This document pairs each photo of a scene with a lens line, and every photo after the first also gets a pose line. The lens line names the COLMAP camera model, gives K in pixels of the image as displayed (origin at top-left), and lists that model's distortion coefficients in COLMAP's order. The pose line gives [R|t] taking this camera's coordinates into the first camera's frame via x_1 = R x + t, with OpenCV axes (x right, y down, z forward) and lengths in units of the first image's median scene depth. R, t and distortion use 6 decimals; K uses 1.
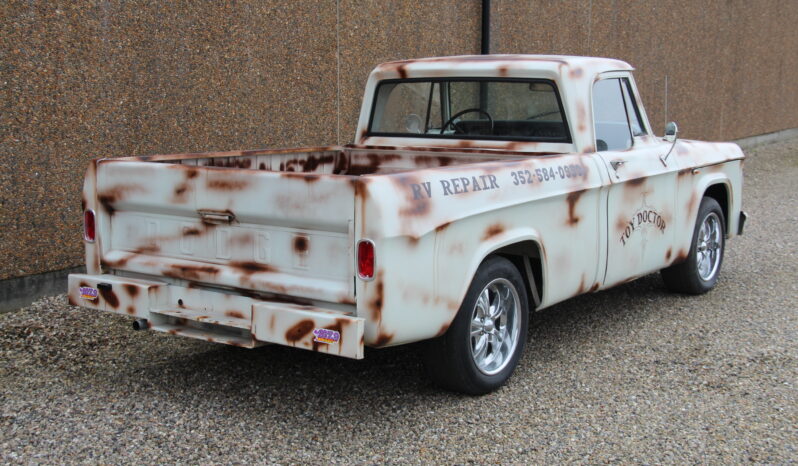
lens RADIAL K [[1079.3, 0, 394.8], [0, 1079.3, 232.8], [0, 0, 1]] dist [0.050586, 0.000000]
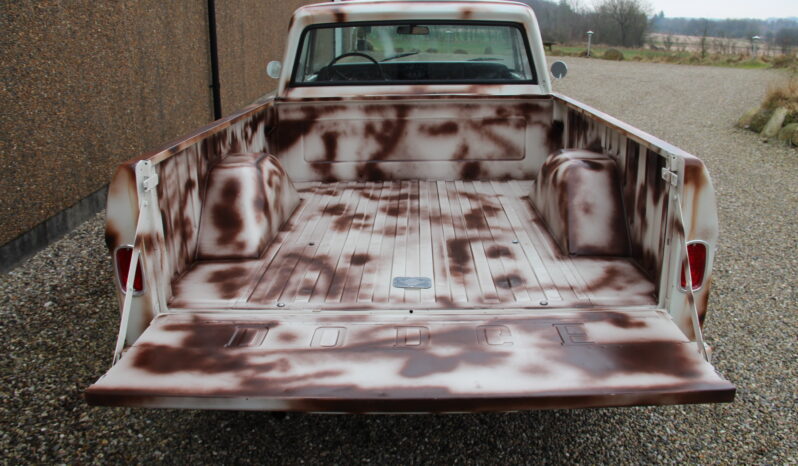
lens RADIAL K [[660.6, 0, 399.9], [0, 660.6, 226.4], [0, 0, 1]] dist [-0.126721, 0.065012]
pose [[0.814349, -0.176960, 0.552740, -0.281162], [0.091360, 0.979595, 0.179018, -0.065387], [-0.573140, -0.095285, 0.813899, 0.487828]]
